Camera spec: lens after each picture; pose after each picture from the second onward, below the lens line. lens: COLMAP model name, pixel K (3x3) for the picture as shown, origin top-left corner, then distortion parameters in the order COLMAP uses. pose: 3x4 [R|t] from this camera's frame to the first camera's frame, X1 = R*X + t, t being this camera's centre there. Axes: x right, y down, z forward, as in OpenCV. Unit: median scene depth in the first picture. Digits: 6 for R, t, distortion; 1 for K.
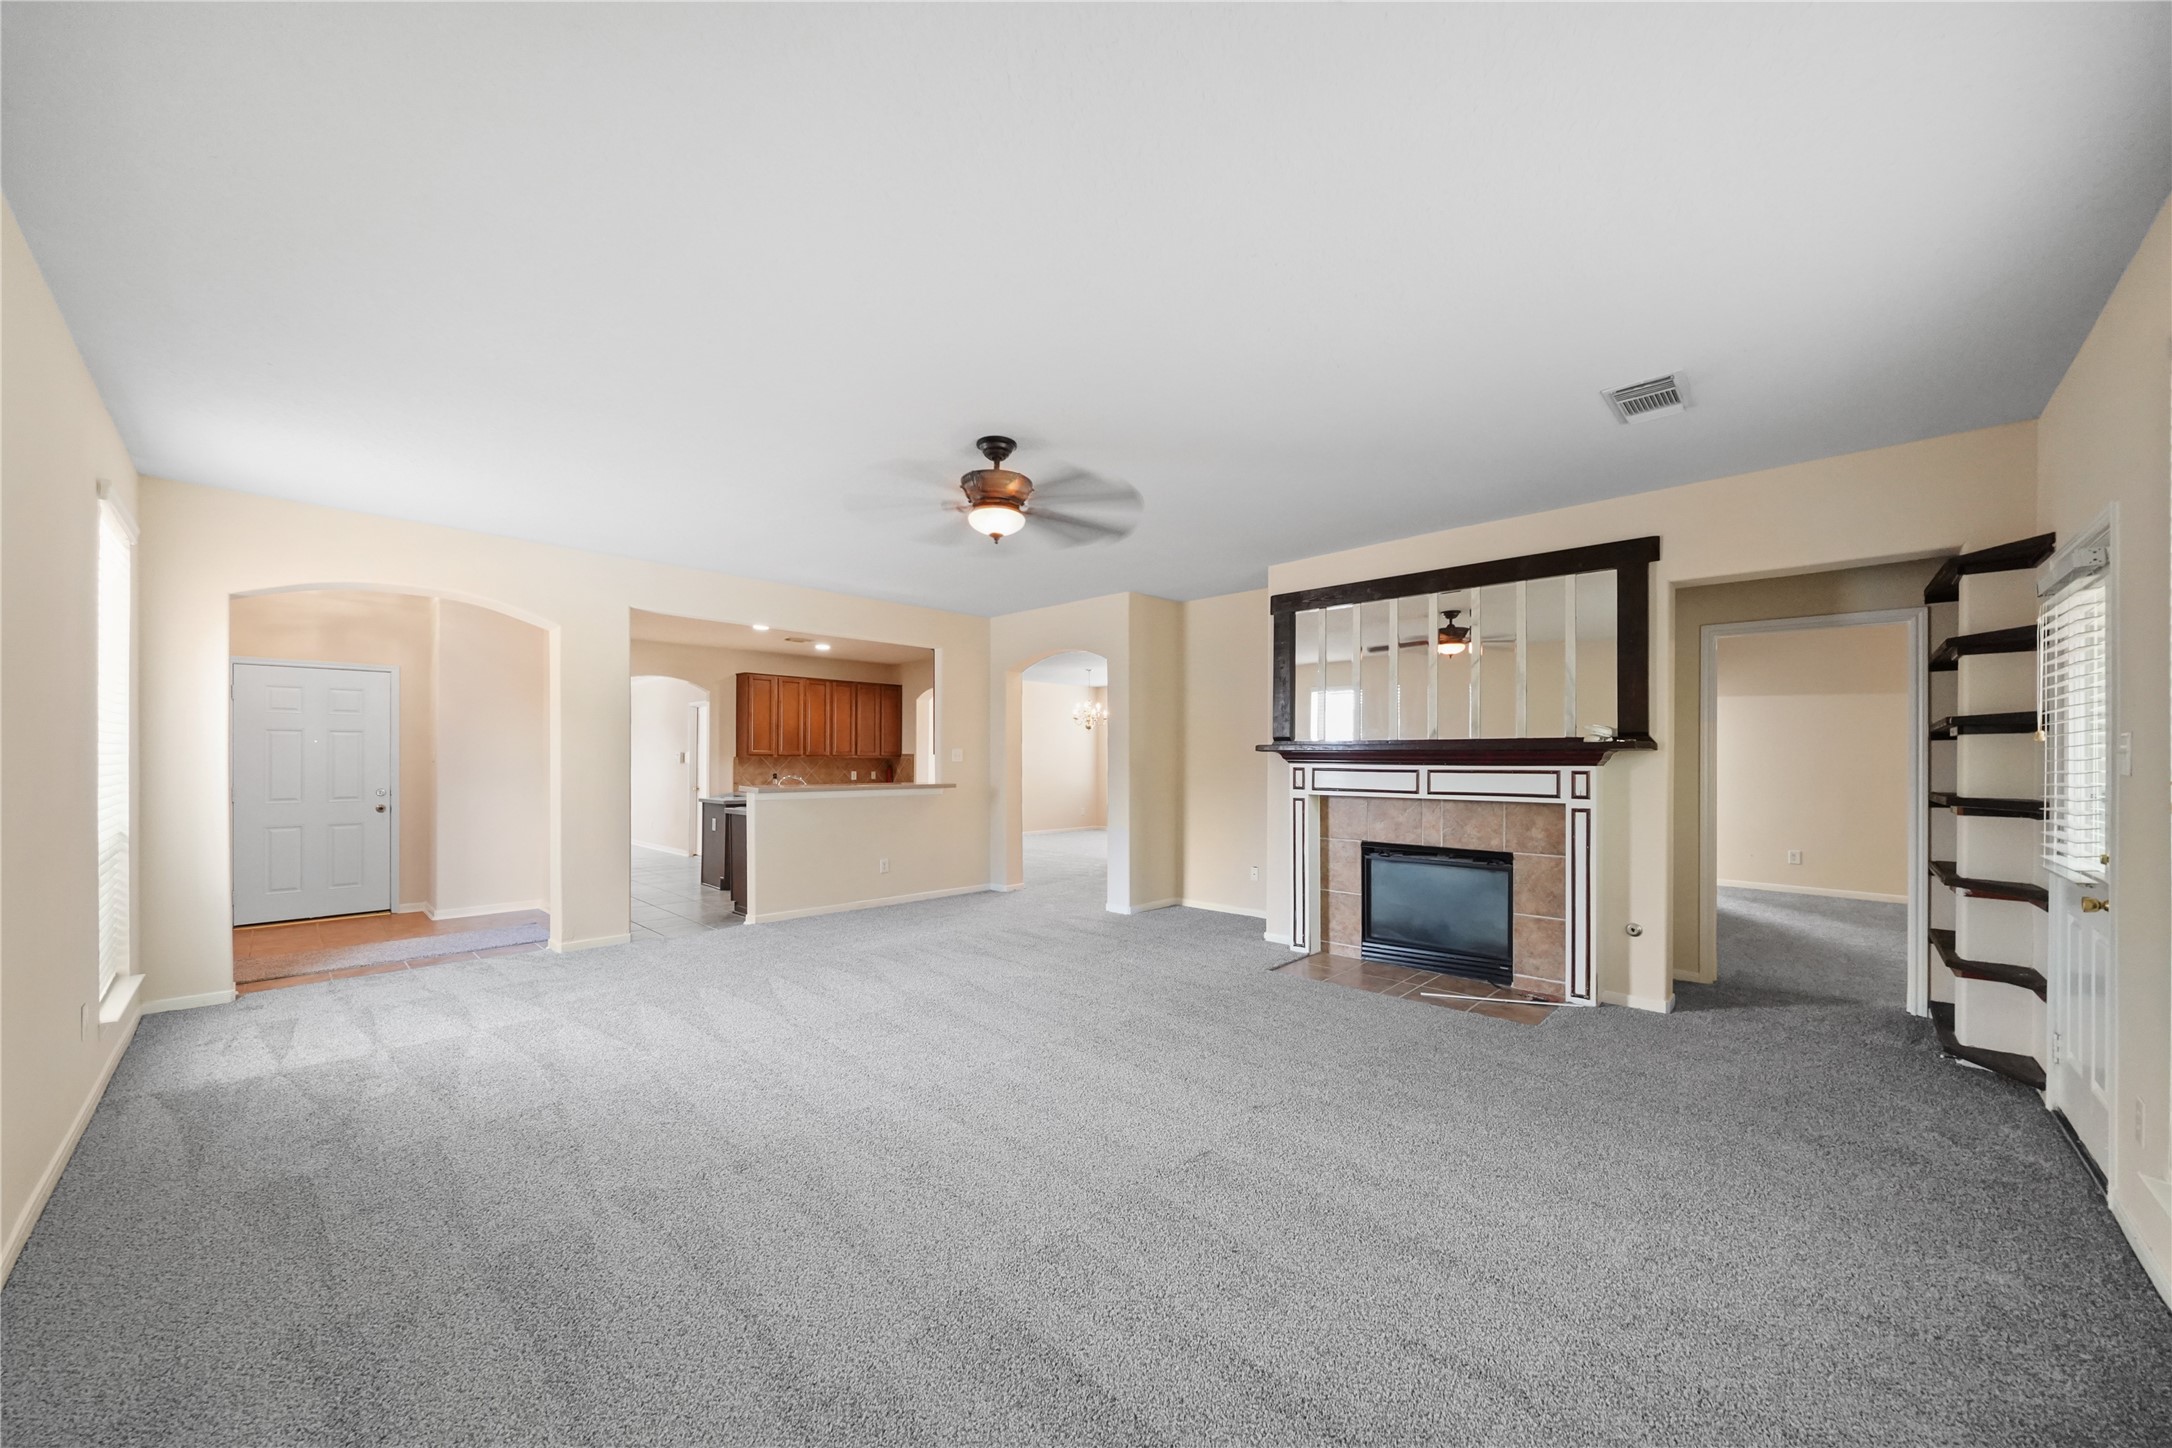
lens RADIAL K [[766.3, 0, 1091.3], [0, 766.3, 760.8], [0, 0, 1]] dist [-0.001602, 0.000052]
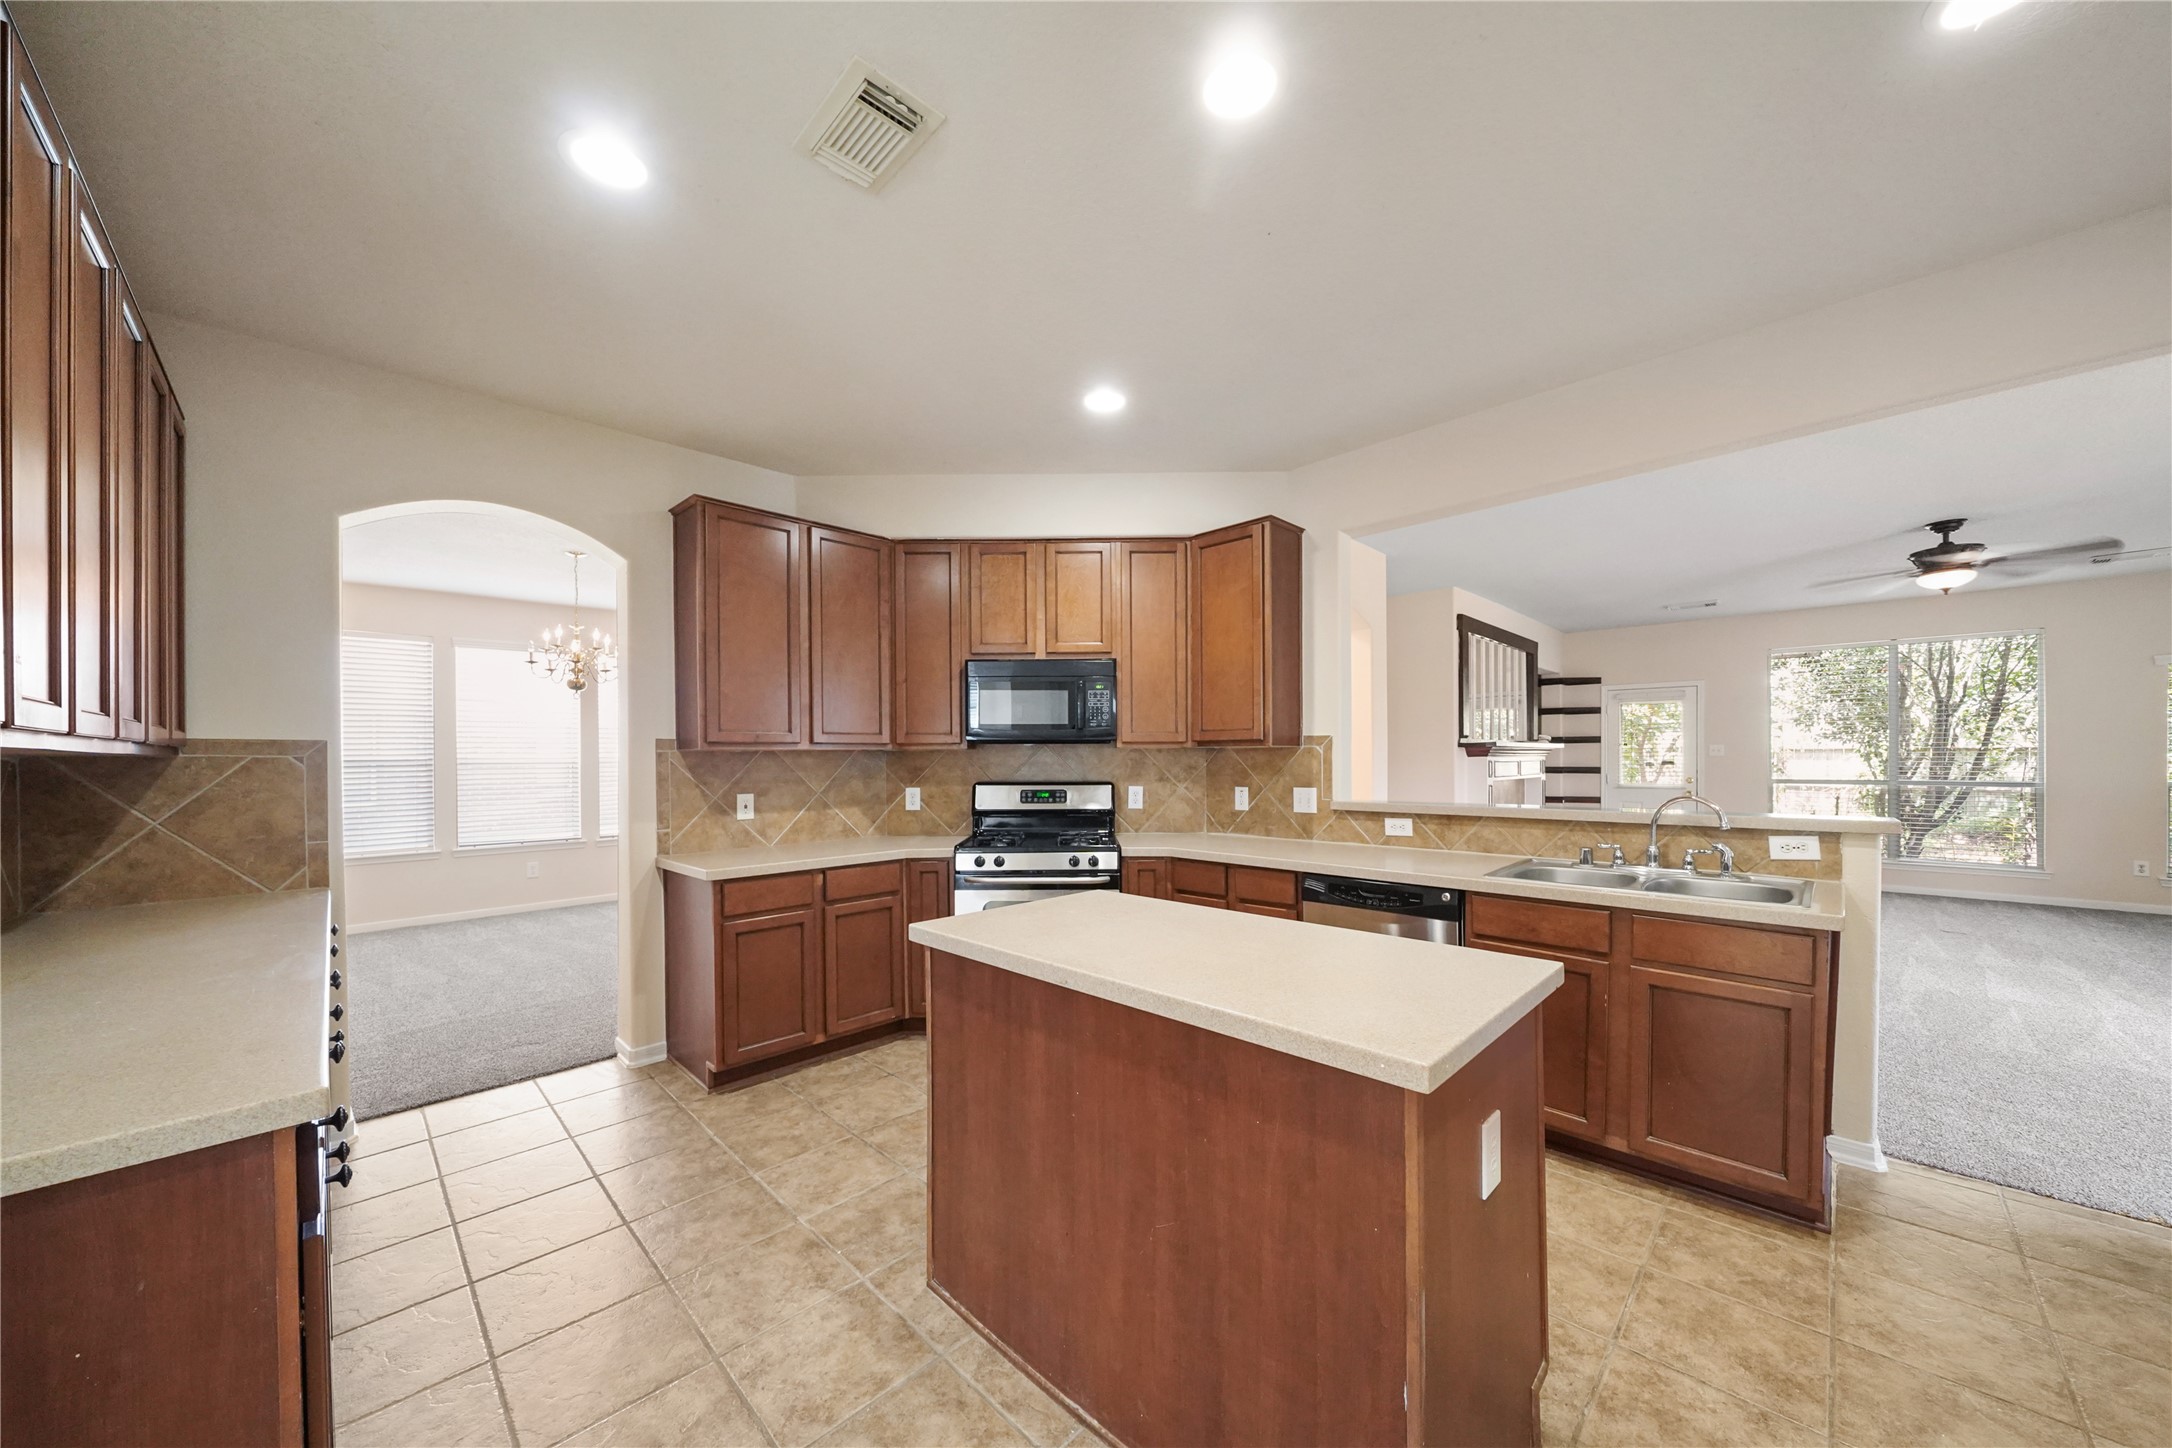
lens RADIAL K [[766.3, 0, 1094.9], [0, 766.3, 739.4], [0, 0, 1]] dist [-0.001602, 0.000052]
pose [[0.020961, 0.020634, 0.999567, -0.822645], [0.009251, 0.999740, -0.020832, -0.003969], [-0.999738, 0.009683, 0.020764, 1.336804]]
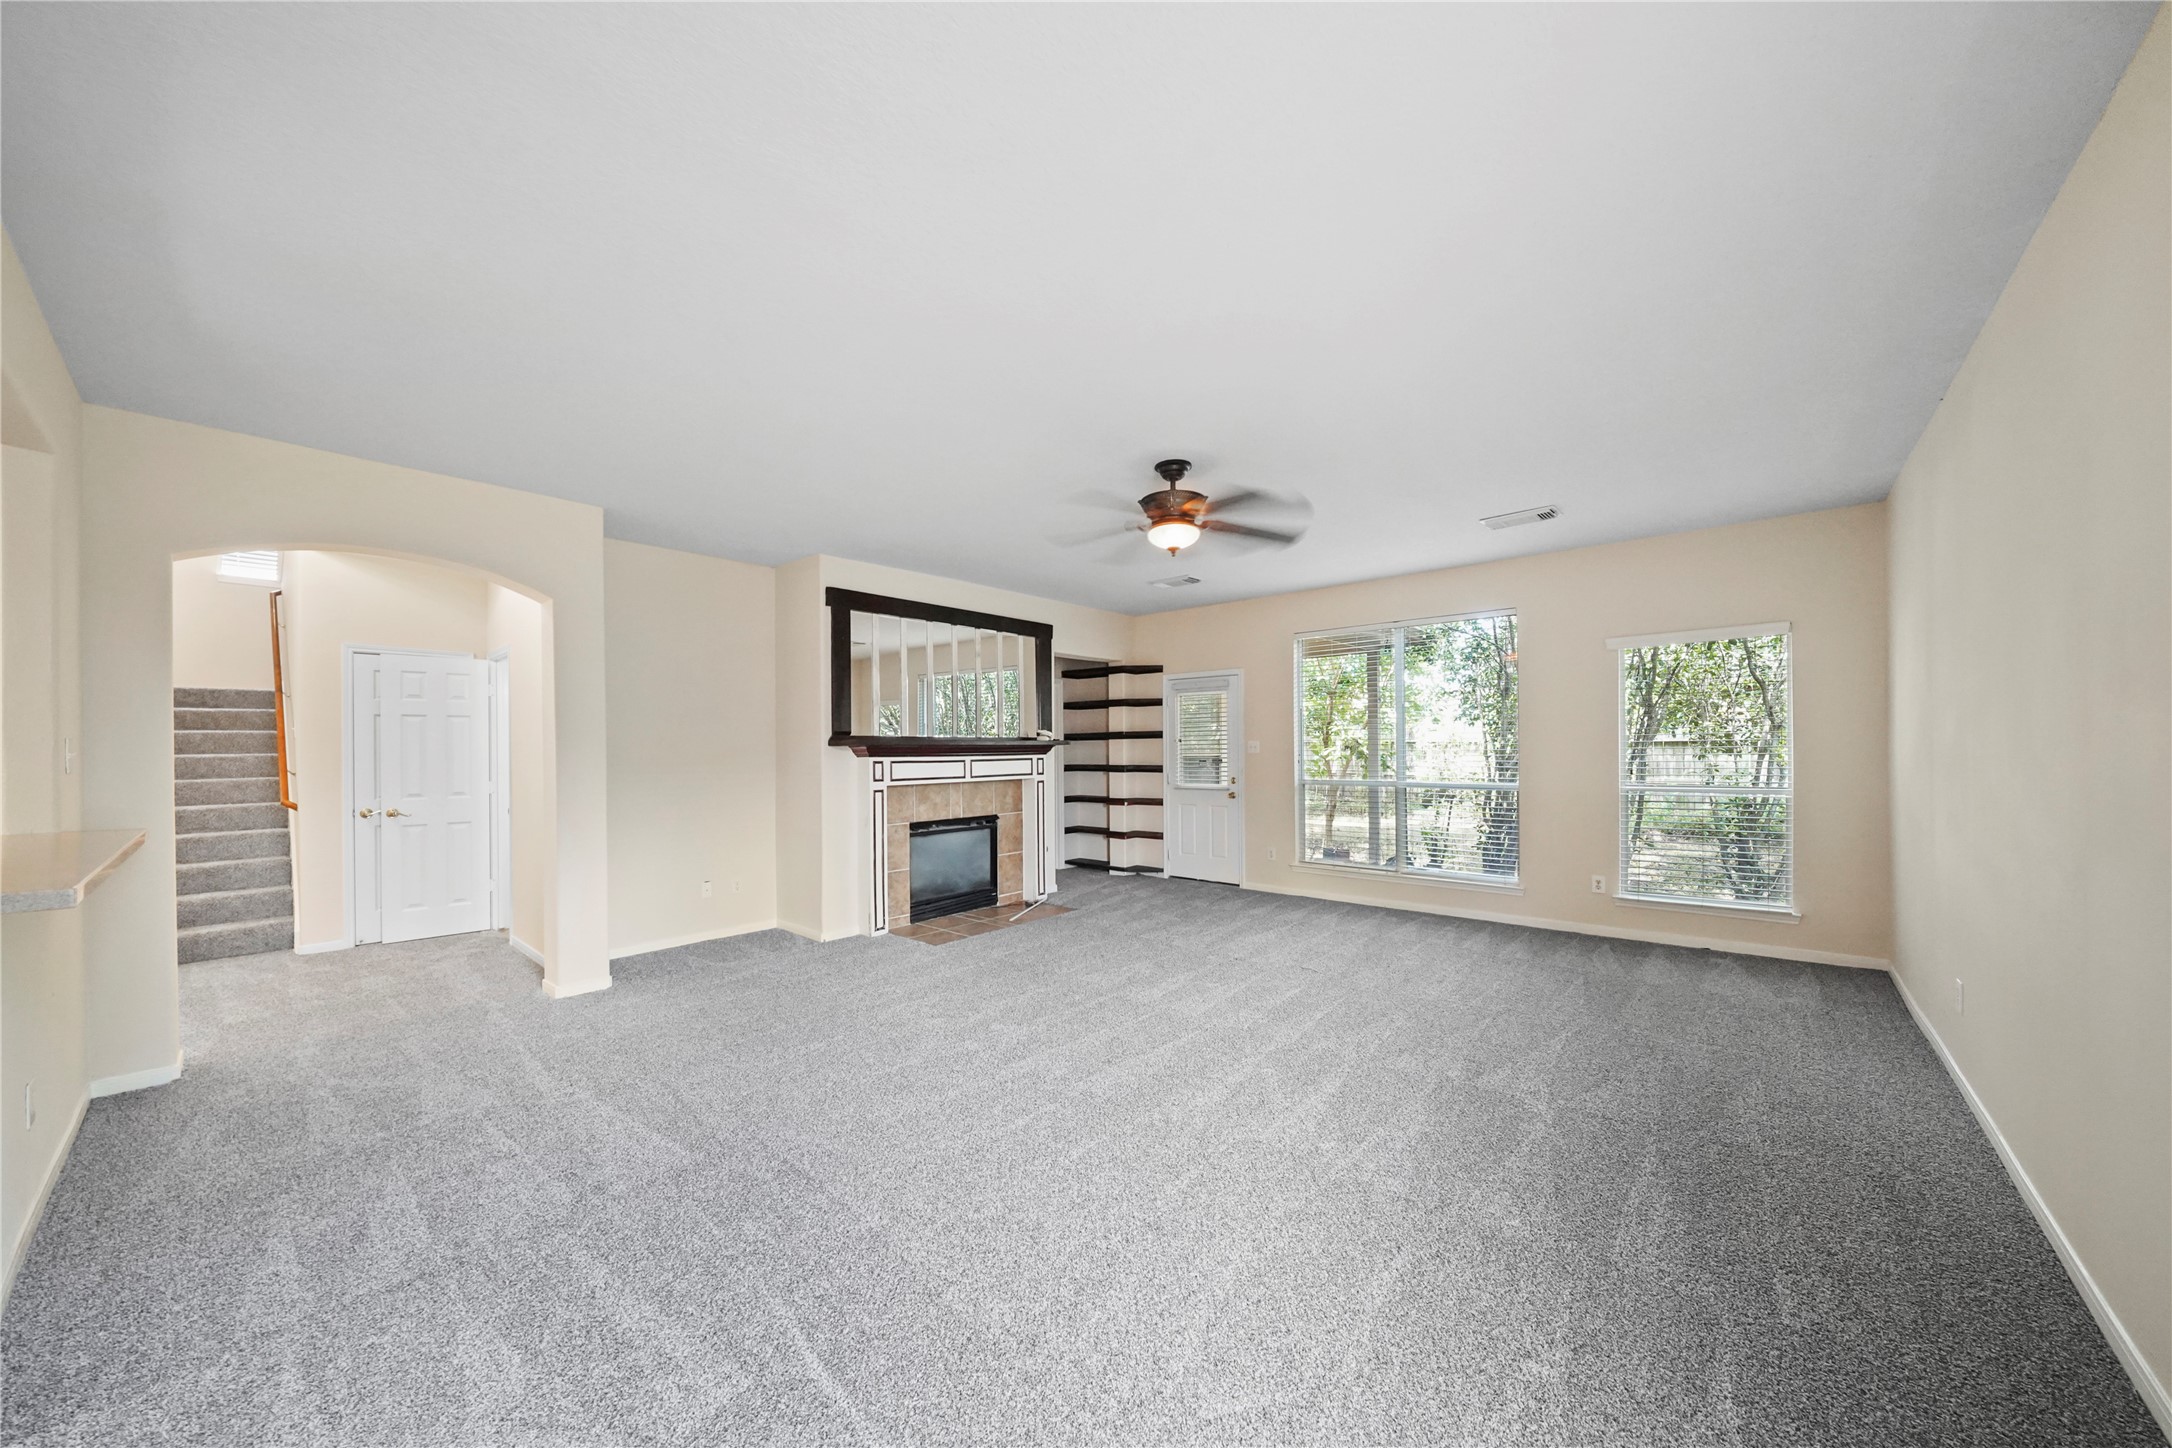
lens RADIAL K [[766.3, 0, 1093.6], [0, 766.3, 741.4], [0, 0, 1]] dist [-0.001602, 0.000052]
pose [[-0.032418, 0.008170, 0.999441, -0.654478], [0.012529, 0.999891, -0.007767, -0.005095], [-0.999396, 0.012270, -0.032517, 0.603429]]
